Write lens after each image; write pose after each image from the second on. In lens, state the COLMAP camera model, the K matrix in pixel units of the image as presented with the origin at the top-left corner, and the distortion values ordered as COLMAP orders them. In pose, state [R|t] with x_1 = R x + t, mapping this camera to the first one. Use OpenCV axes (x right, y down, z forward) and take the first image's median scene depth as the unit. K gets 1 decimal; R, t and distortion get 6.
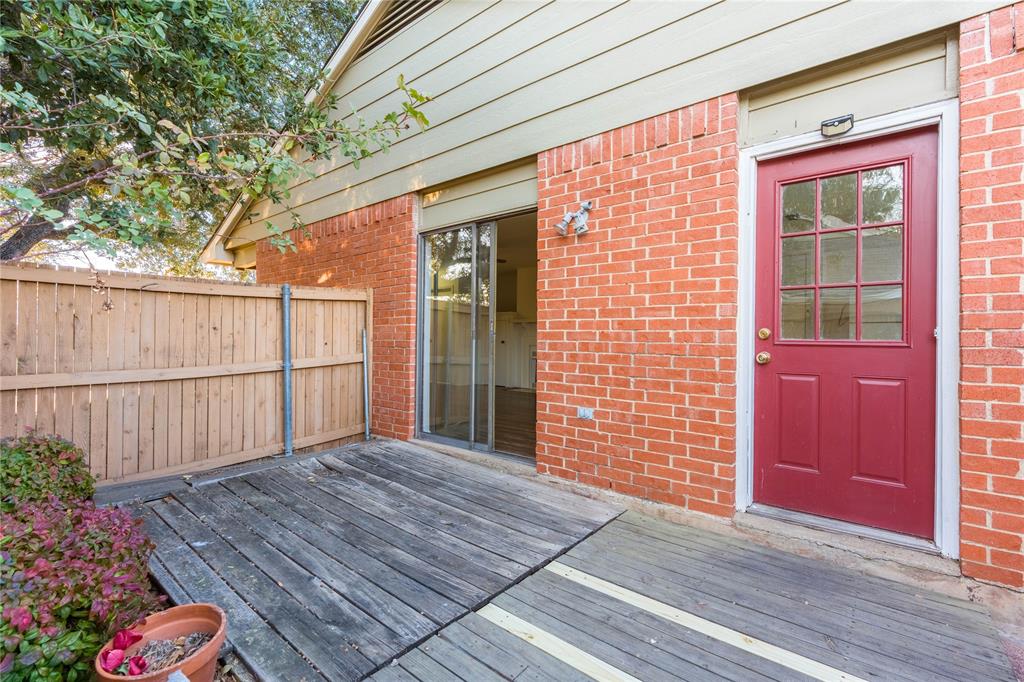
lens RADIAL K [[454.3, 0, 510.8], [0, 454.3, 340.7], [0, 0, 1]] dist [0.000042, -0.000212]
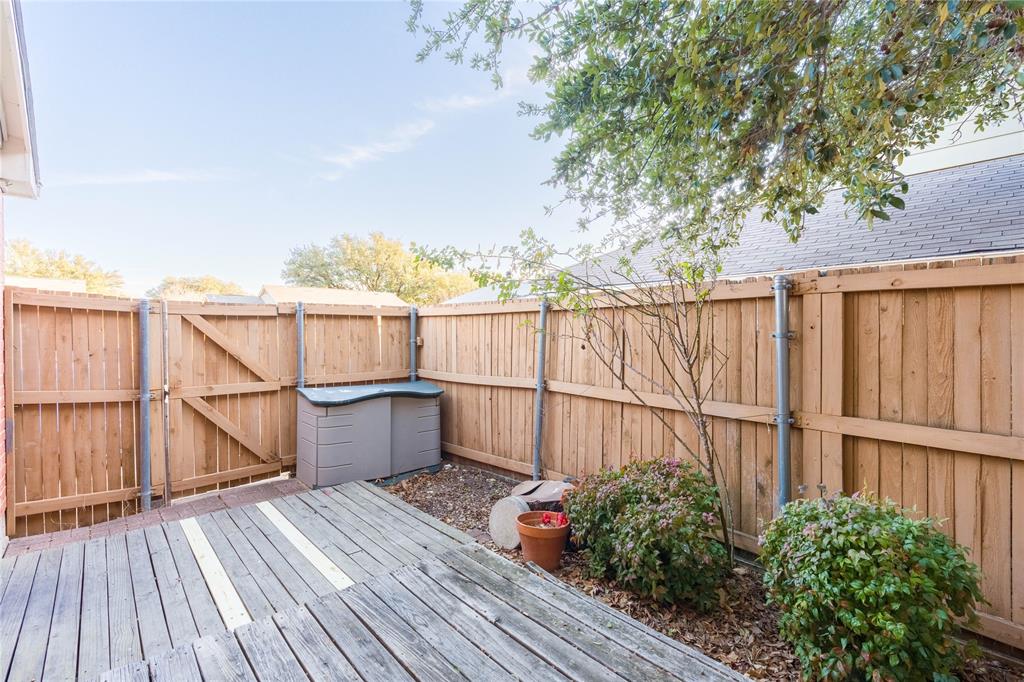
lens RADIAL K [[454.3, 0, 513.2], [0, 454.3, 335.7], [0, 0, 1]] dist [0.000042, -0.000212]
pose [[-0.990341, -0.000949, 0.138647, -0.580456], [-0.000973, 1.000000, -0.000111, -0.075484], [-0.138647, -0.000245, -0.990342, 1.873800]]
